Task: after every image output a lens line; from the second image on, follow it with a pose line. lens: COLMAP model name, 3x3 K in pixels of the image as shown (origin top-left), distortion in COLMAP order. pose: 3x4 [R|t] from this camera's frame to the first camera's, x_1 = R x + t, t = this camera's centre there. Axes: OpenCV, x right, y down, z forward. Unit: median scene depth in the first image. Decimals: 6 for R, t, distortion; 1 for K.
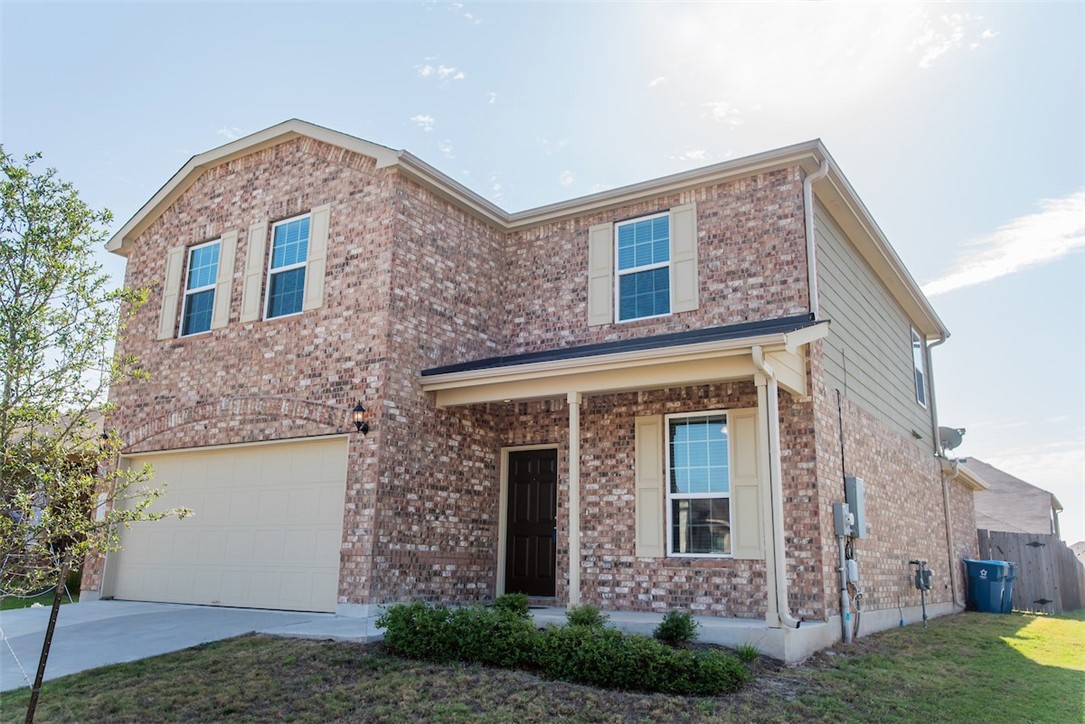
lens RADIAL K [[861.6, 0, 542.5], [0, 861.6, 362.0], [0, 0, 1]] dist [0.008661, -0.006231]
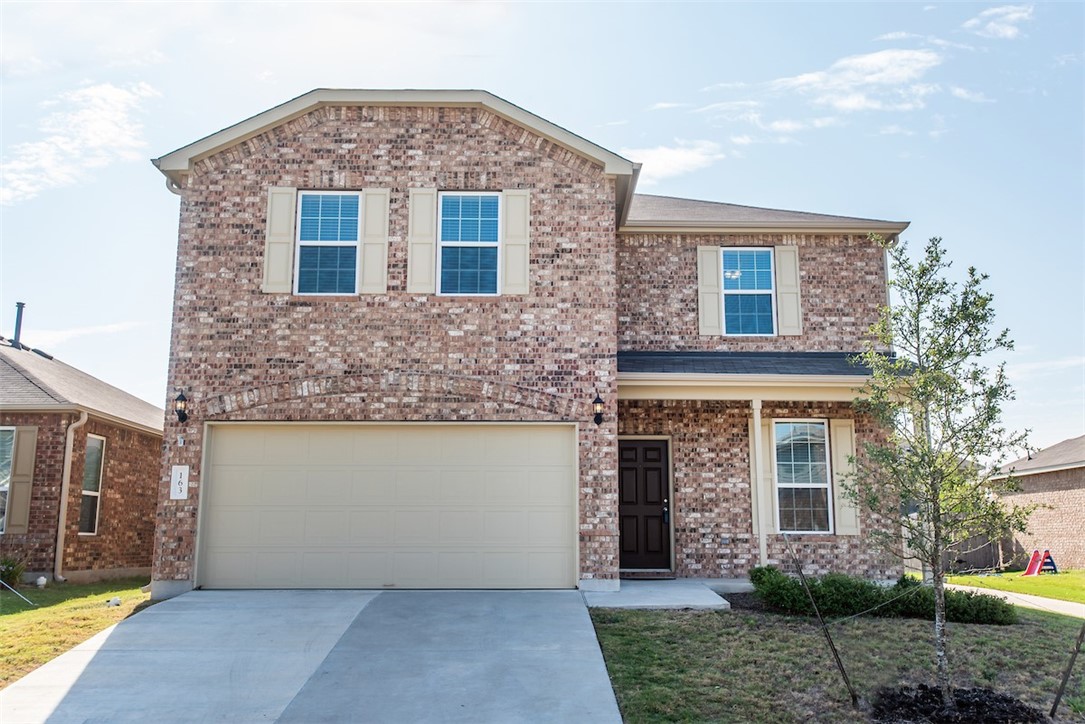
lens RADIAL K [[1002.6, 0, 542.5], [0, 1002.6, 362.0], [0, 0, 1]] dist [0.004848, 0.001171]
pose [[0.832449, 0.083063, 0.547840, -0.881166], [-0.114772, 0.993106, 0.023824, -0.014313], [-0.542085, -0.082709, 0.836244, -0.003894]]
